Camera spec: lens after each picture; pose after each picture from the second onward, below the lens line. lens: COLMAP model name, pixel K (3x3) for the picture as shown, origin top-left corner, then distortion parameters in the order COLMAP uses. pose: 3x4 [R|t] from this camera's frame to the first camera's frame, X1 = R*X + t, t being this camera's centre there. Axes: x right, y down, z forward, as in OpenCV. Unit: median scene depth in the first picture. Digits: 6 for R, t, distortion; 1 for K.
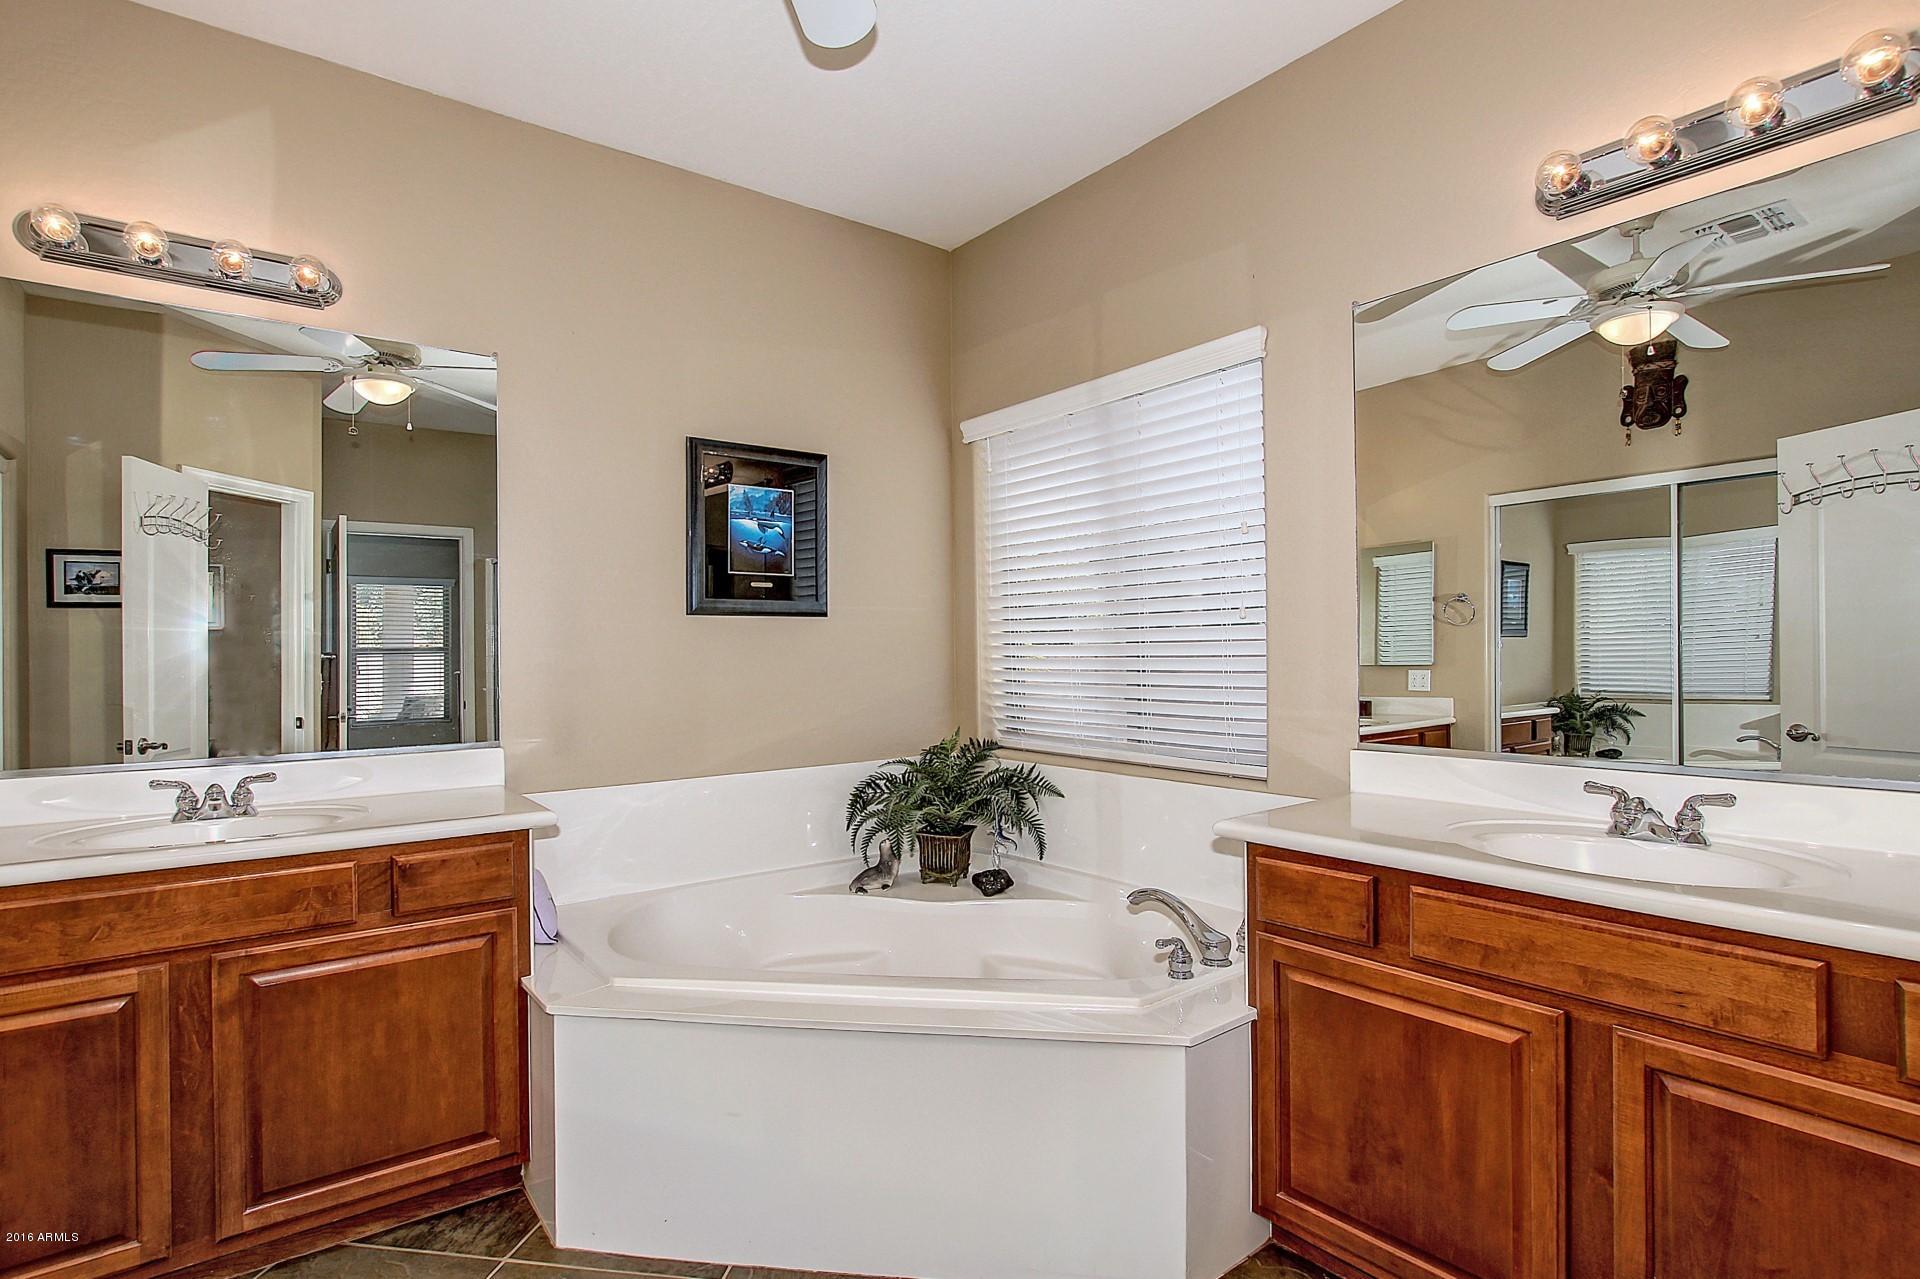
lens RADIAL K [[928.8, 0, 960.3], [0, 928.8, 652.0], [0, 0, 1]] dist [-0.024985, 0.000444]
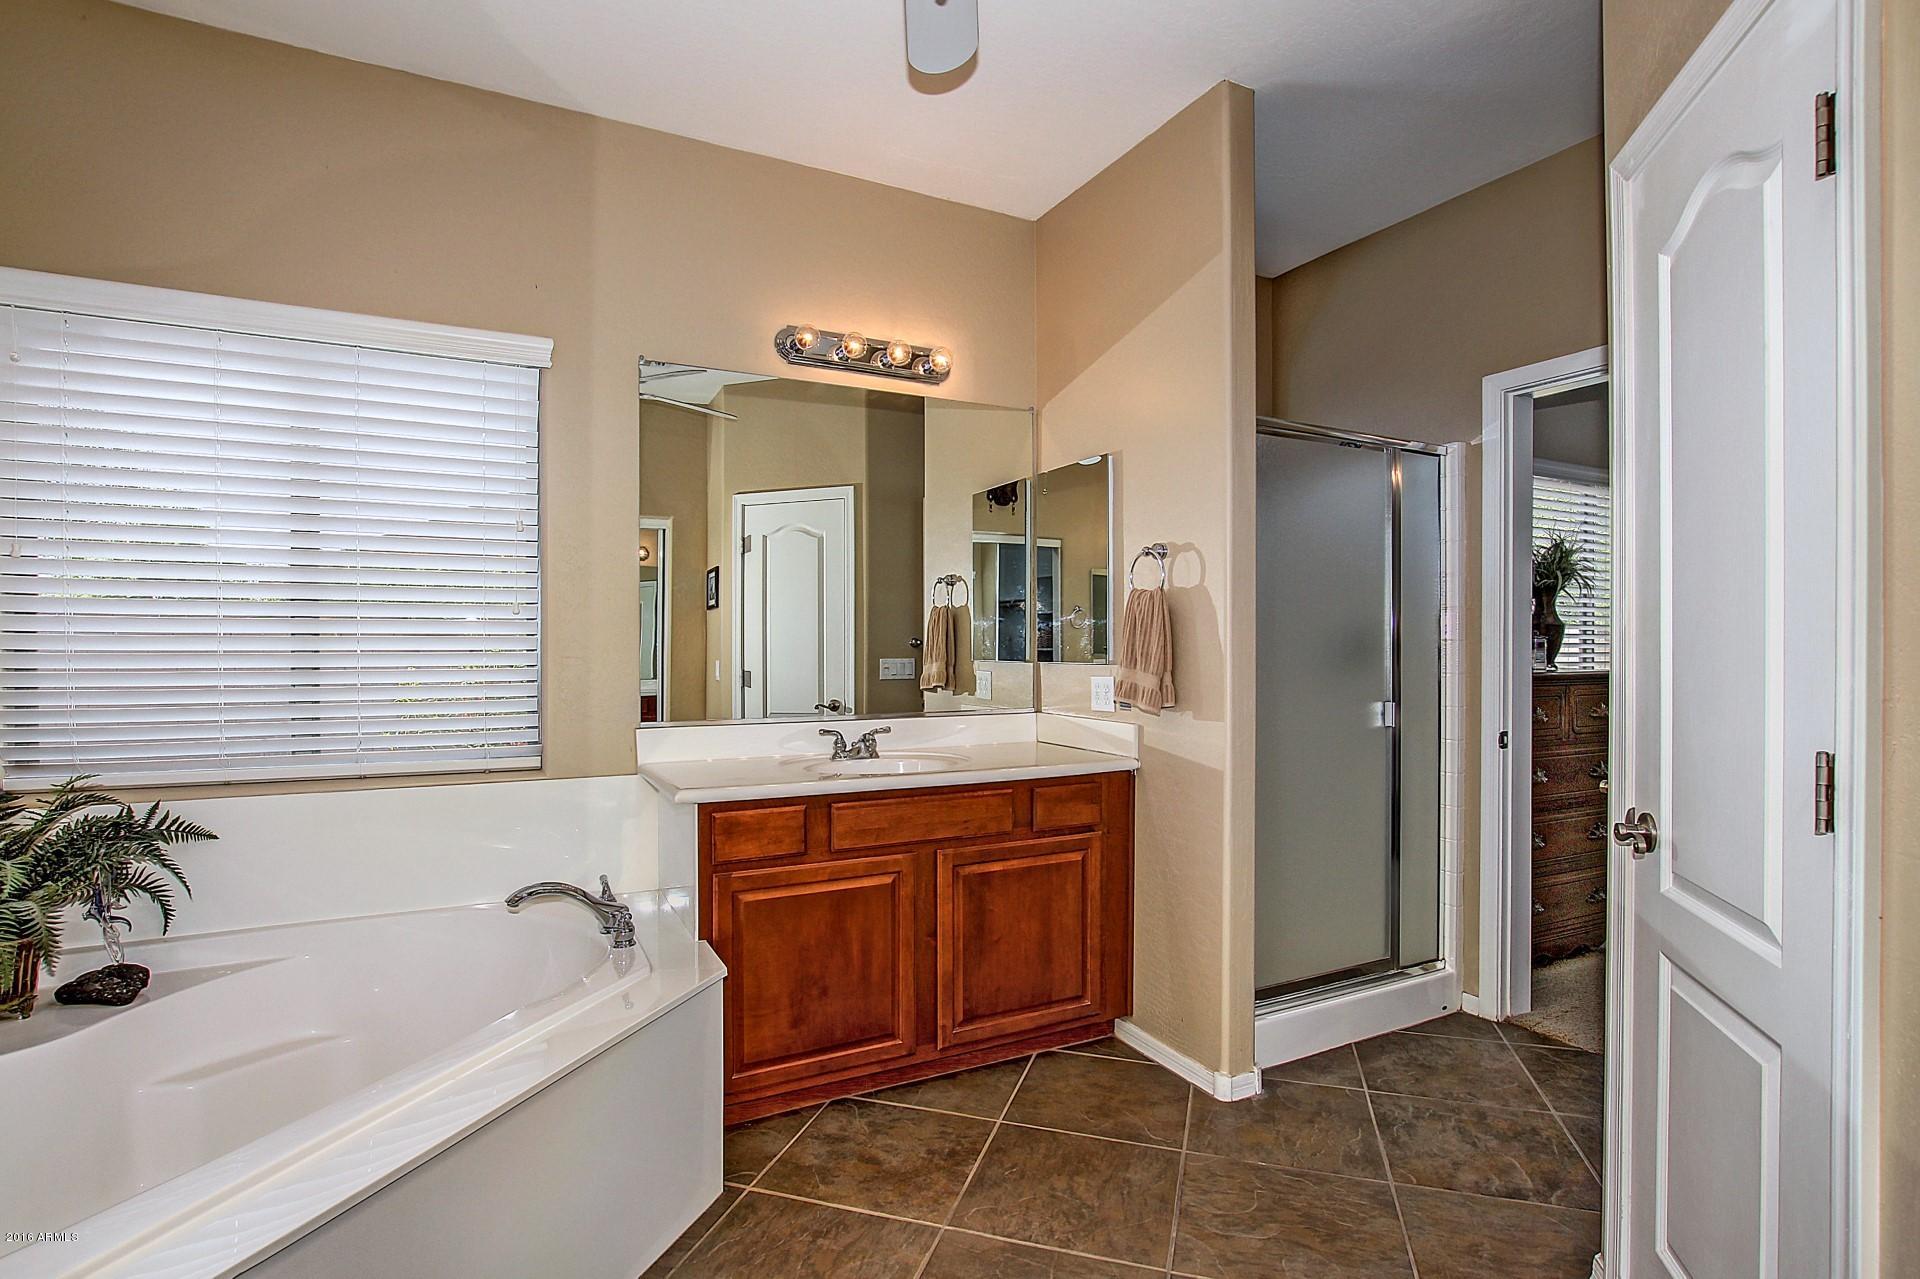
lens RADIAL K [[928.8, 0, 960.3], [0, 928.8, 652.0], [0, 0, 1]] dist [-0.024985, 0.000444]
pose [[0.193146, 0.004219, 0.981161, -0.903170], [-0.000231, 0.999991, -0.004254, 0.015184], [-0.981170, 0.000595, 0.193145, 0.487679]]
